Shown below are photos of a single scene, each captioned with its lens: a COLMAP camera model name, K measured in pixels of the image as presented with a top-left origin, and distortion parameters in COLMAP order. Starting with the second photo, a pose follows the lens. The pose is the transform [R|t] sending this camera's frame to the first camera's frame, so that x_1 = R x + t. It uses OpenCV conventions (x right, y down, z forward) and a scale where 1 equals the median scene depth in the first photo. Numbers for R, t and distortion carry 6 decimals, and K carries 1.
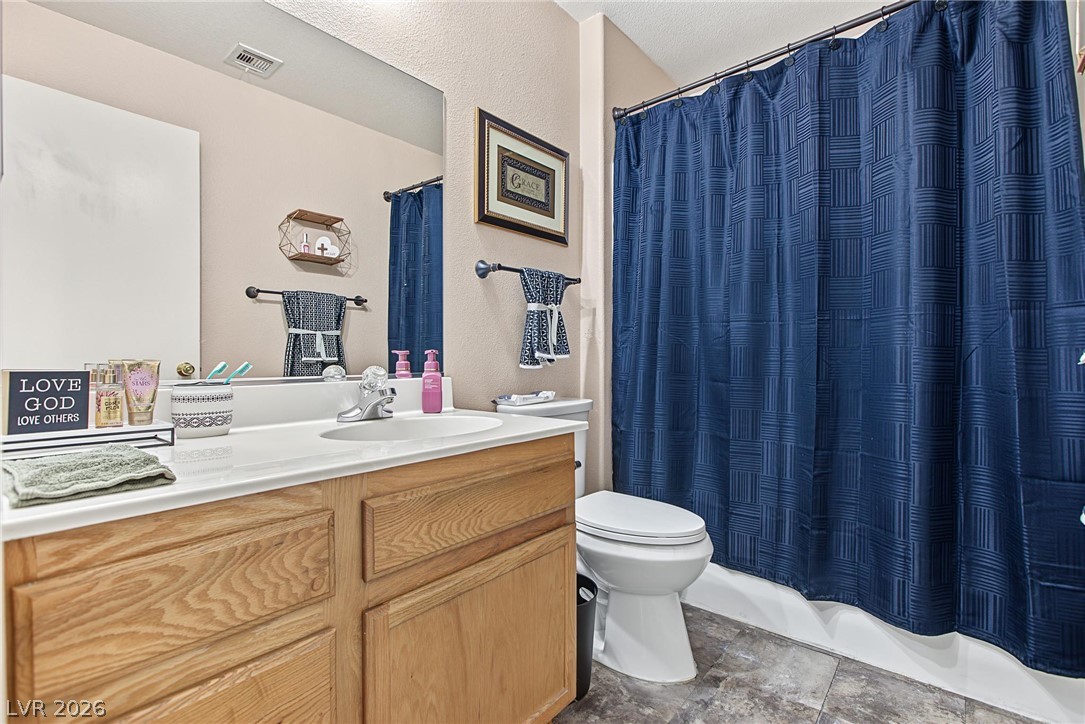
lens RADIAL K [[491.8, 0, 542.4], [0, 491.8, 359.1], [0, 0, 1]] dist [-0.005471, -0.001008]
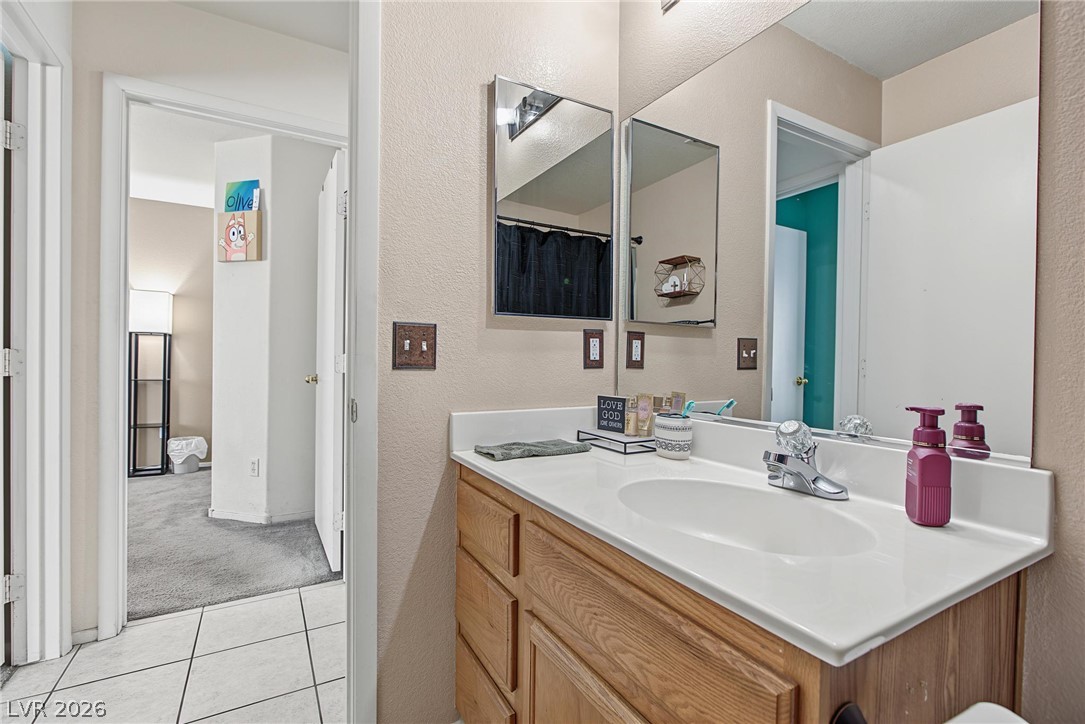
lens RADIAL K [[491.8, 0, 542.1], [0, 491.8, 362.7], [0, 0, 1]] dist [-0.005471, -0.001008]
pose [[-0.345976, 0.001654, -0.938242, 0.716737], [-0.007838, 0.999958, 0.004653, -0.101322], [0.938211, 0.008964, -0.345949, 1.348999]]
